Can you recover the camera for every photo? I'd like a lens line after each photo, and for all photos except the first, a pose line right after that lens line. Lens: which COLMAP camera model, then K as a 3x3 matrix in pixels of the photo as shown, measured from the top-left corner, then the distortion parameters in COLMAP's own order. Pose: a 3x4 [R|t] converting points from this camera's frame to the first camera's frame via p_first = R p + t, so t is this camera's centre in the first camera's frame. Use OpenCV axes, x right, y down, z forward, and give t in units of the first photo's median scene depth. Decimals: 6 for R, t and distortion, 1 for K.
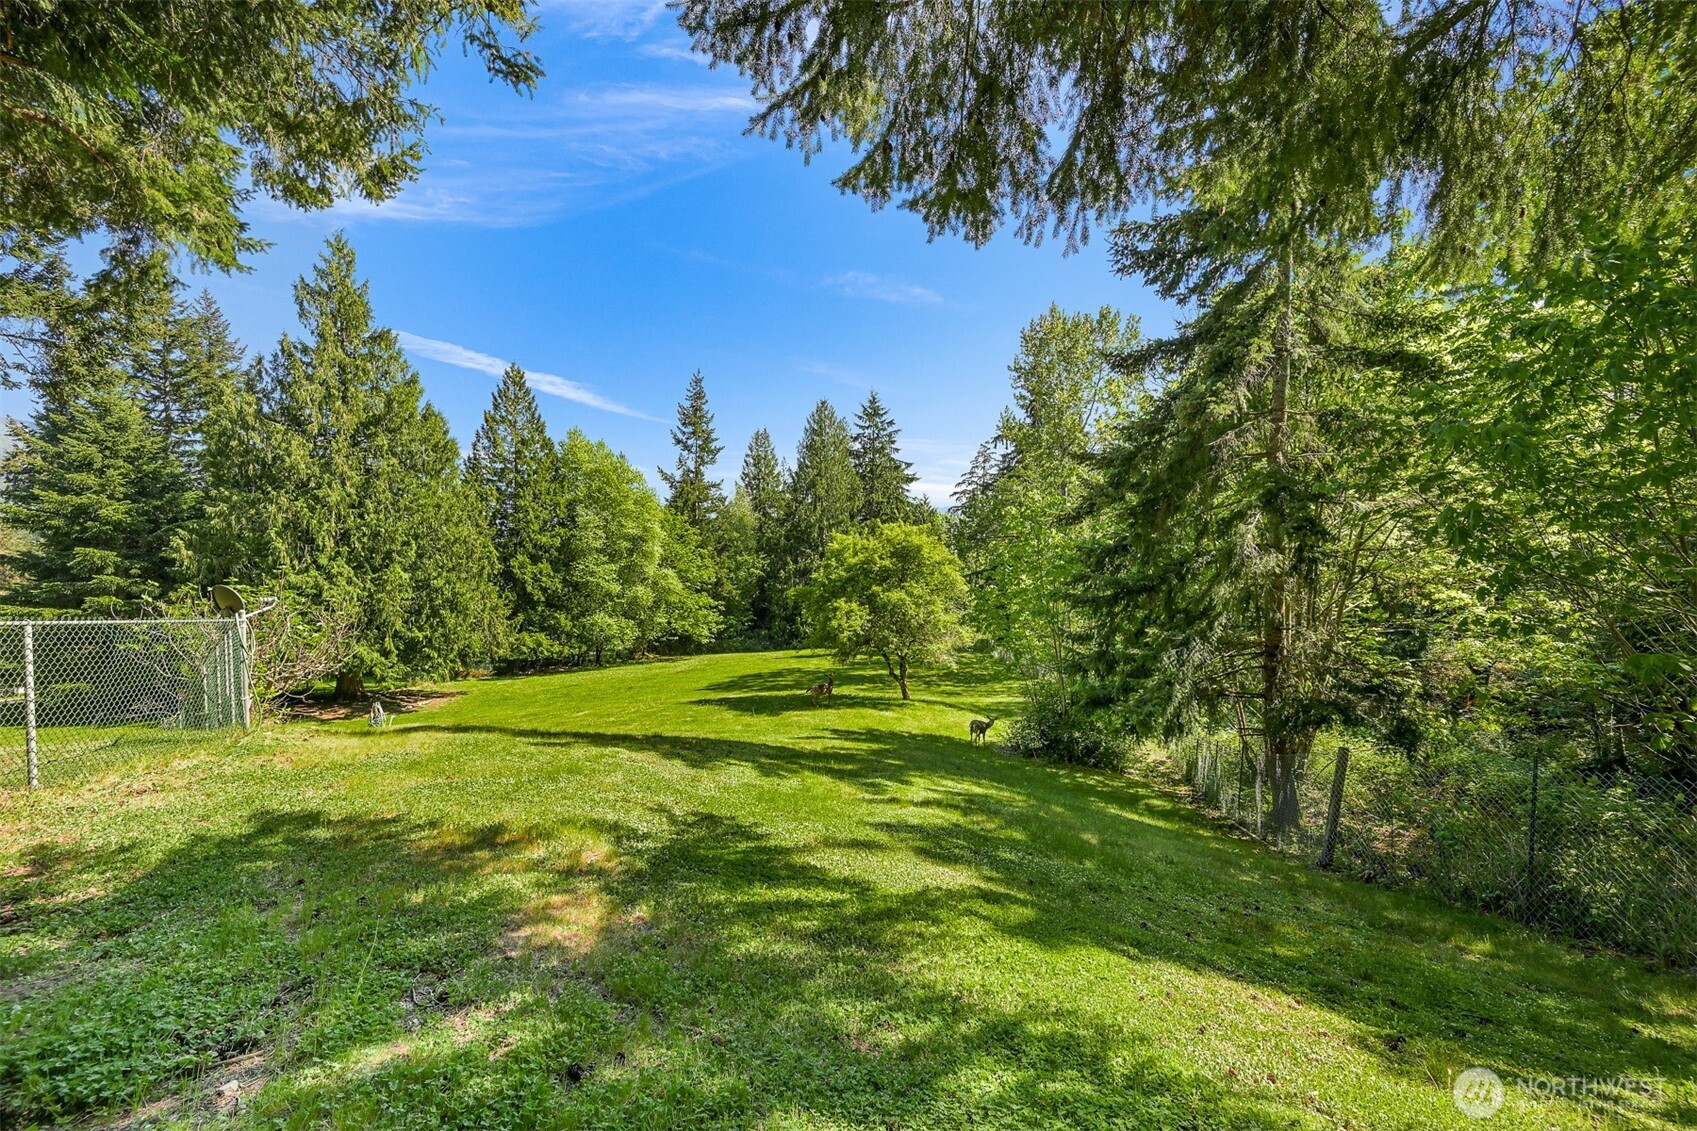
lens RADIAL K [[670.7, 0, 848.3], [0, 670.7, 563.3], [0, 0, 1]] dist [-0.003732, 0.001128]
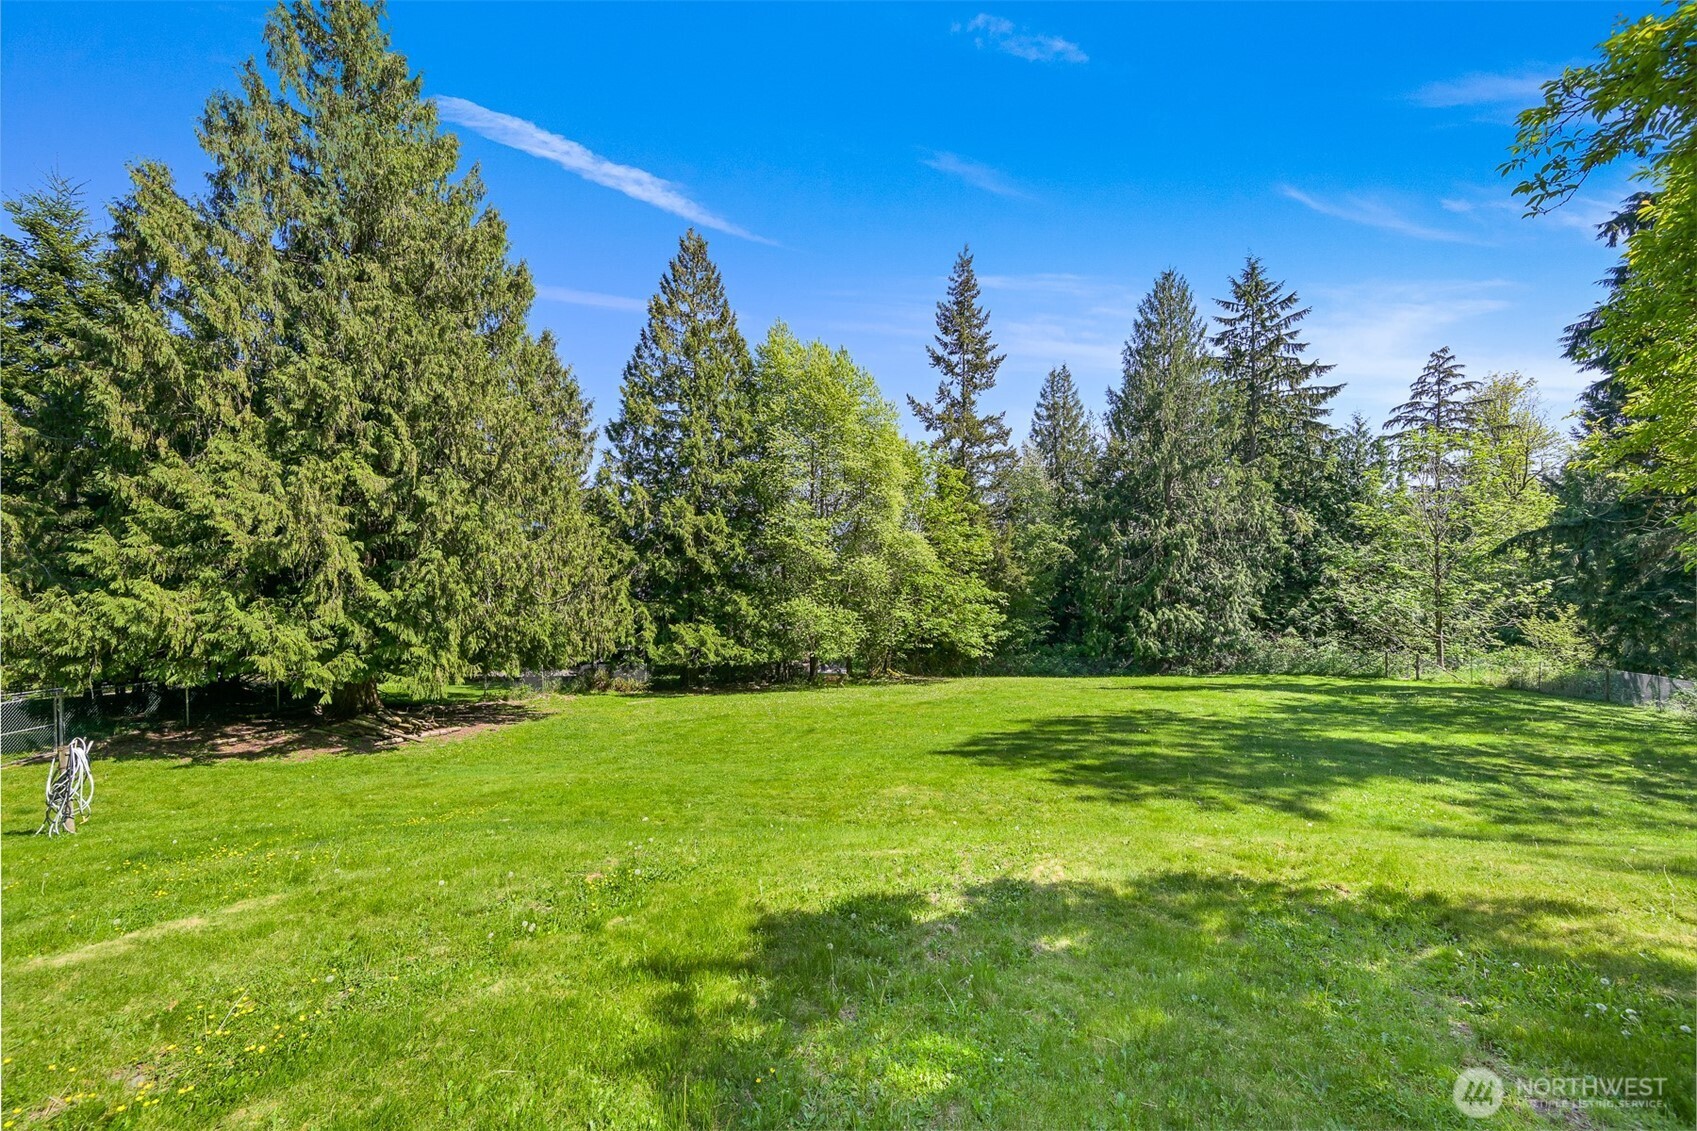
lens RADIAL K [[670.7, 0, 851.6], [0, 670.7, 564.6], [0, 0, 1]] dist [-0.003732, 0.001128]
pose [[0.916396, -0.014976, -0.399993, -0.071035], [-0.000415, 0.999264, -0.038365, 0.057602], [0.400273, 0.035324, 0.915715, 0.385059]]
